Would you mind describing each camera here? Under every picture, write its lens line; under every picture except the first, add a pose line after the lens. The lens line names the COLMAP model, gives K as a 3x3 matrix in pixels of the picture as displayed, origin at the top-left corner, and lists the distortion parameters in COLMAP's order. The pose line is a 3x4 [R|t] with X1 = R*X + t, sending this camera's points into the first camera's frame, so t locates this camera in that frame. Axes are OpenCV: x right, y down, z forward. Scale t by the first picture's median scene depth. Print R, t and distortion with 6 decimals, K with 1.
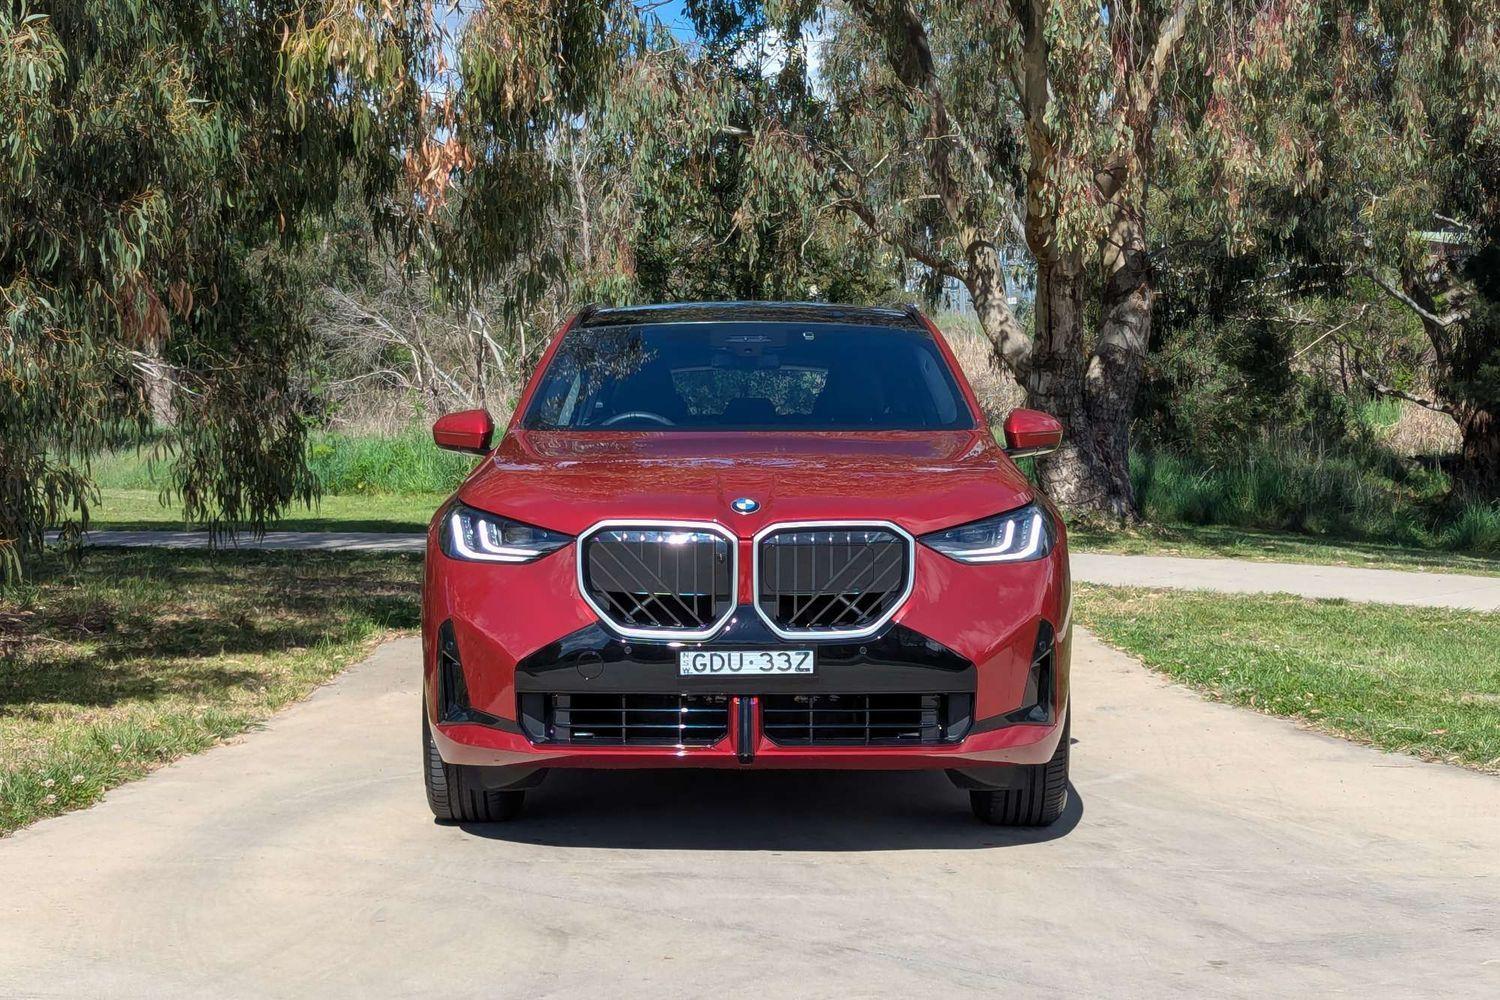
lens RADIAL K [[2413.3, 0, 750.0], [0, 2413.3, 500.0], [0, 0, 1]] dist [0.164852, -0.720920]
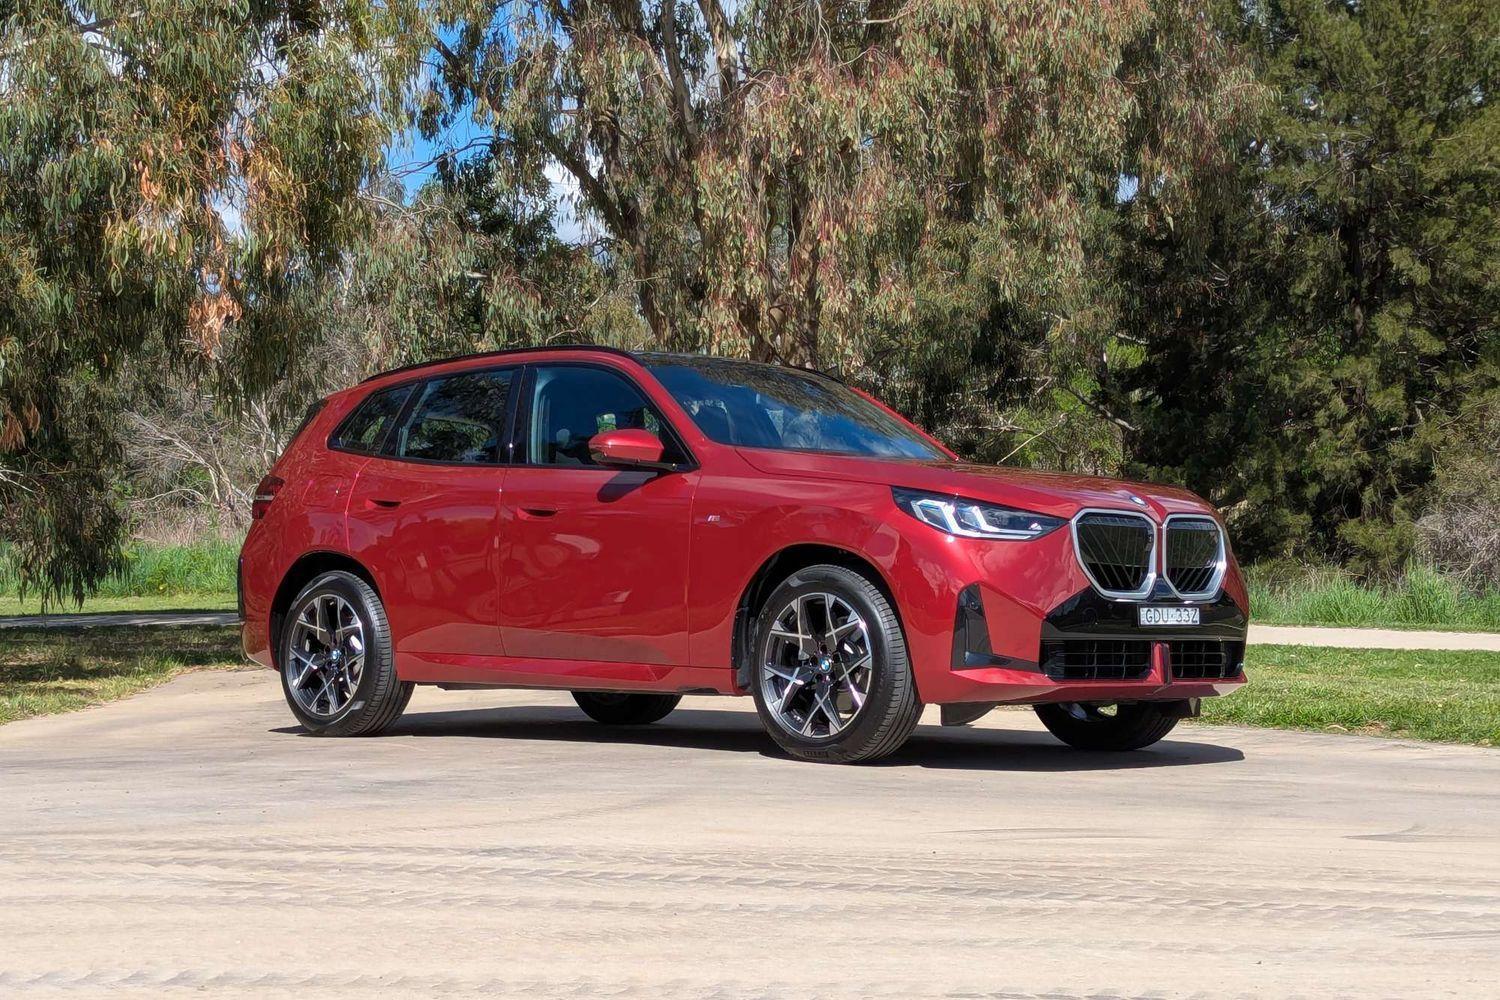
lens RADIAL K [[2467.4, 0, 750.0], [0, 2467.4, 500.0], [0, 0, 1]] dist [0.158553, -0.779650]
pose [[0.997084, -0.018172, 0.074121, 0.036759], [0.021830, 0.998568, -0.048843, 0.022614], [-0.073127, 0.050318, 0.996052, -0.234276]]
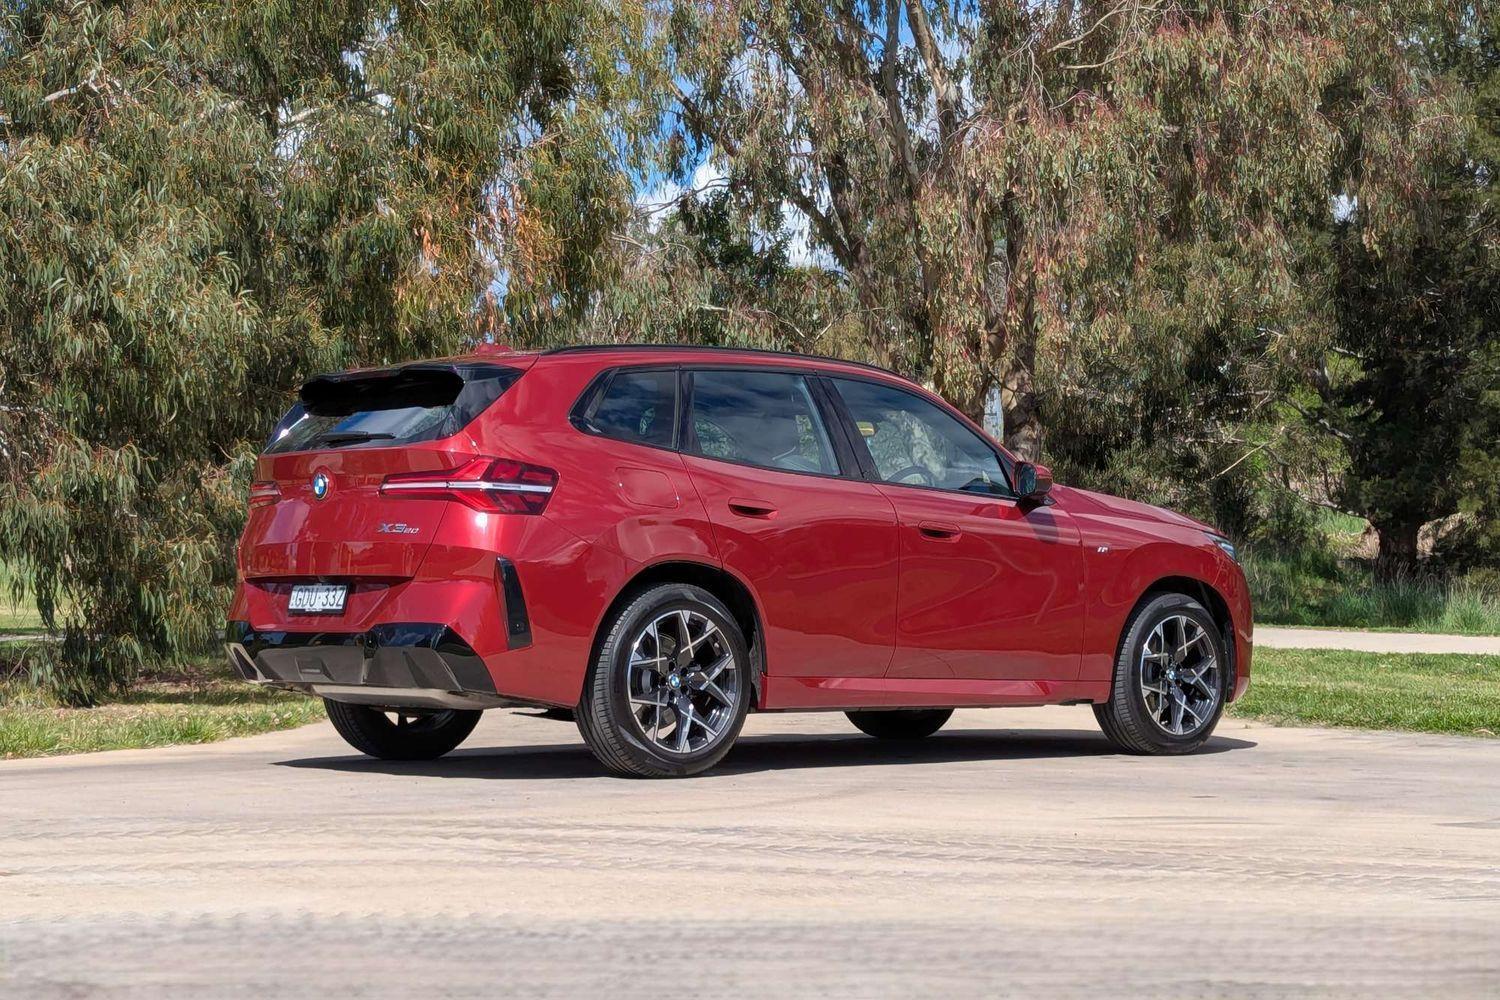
lens RADIAL K [[2413.3, 0, 750.0], [0, 2413.3, 500.0], [0, 0, 1]] dist [0.164852, -0.720920]
pose [[0.999331, -0.027328, -0.024324, 0.041651], [0.025948, 0.998130, -0.055342, 0.021102], [0.025791, 0.054674, 0.998171, -0.281055]]
